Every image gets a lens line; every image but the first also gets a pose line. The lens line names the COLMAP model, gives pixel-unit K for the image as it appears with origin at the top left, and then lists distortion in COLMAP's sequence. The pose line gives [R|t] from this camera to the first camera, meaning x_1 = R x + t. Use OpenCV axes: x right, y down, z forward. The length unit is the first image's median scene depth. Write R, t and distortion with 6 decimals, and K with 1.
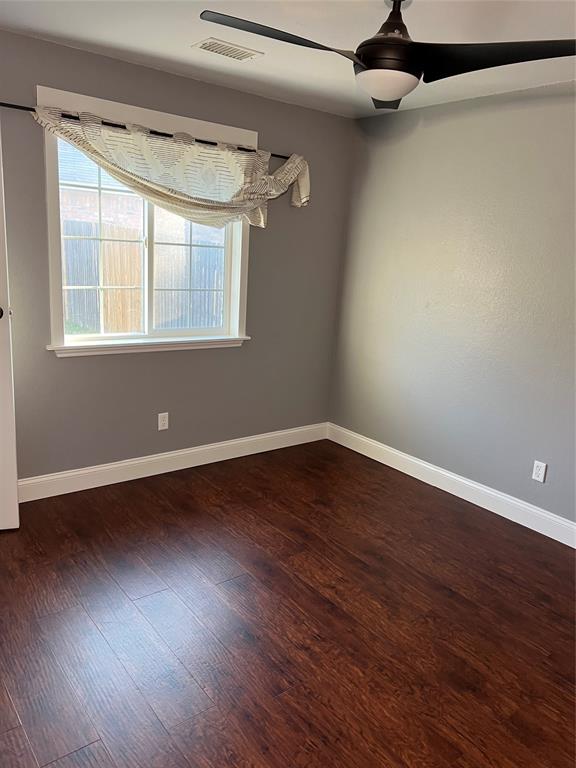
lens RADIAL K [[577.1, 0, 285.7], [0, 577.1, 390.0], [0, 0, 1]] dist [0.053533, -0.079842]
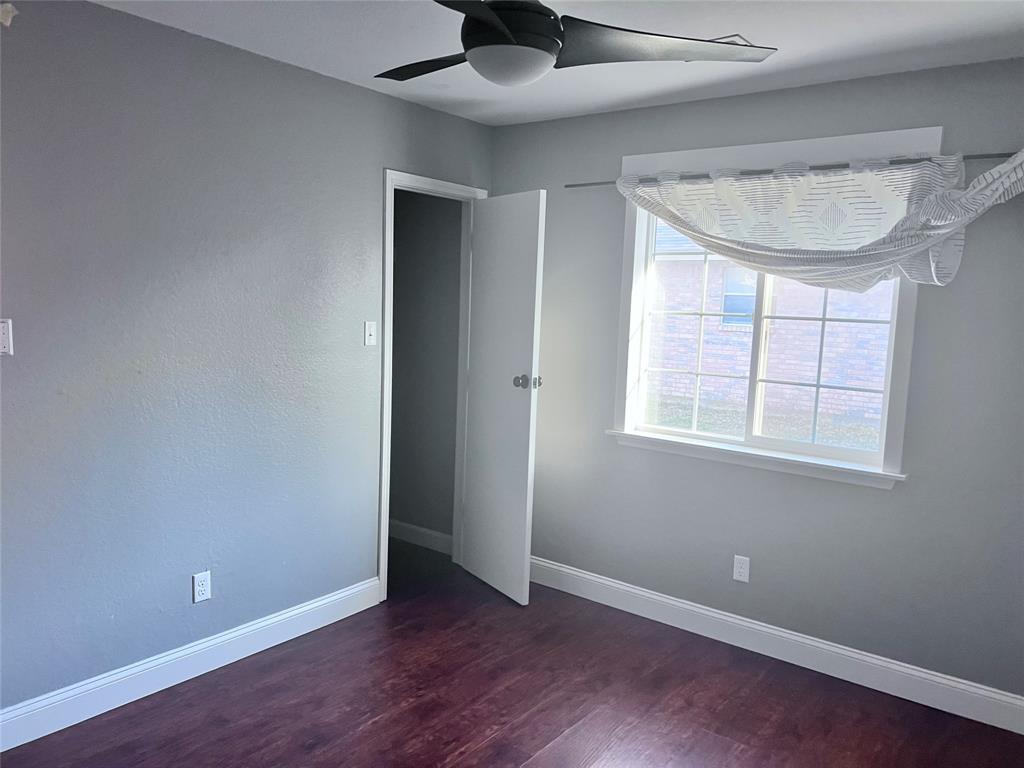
lens RADIAL K [[769.5, 0, 505.9], [0, 769.5, 390.4], [0, 0, 1]] dist [0.053533, -0.079842]
pose [[0.239437, 0.058577, -0.969143, 0.643405], [-0.257814, 0.966180, -0.005298, -0.078664], [0.936057, 0.251127, 0.246441, 0.495218]]
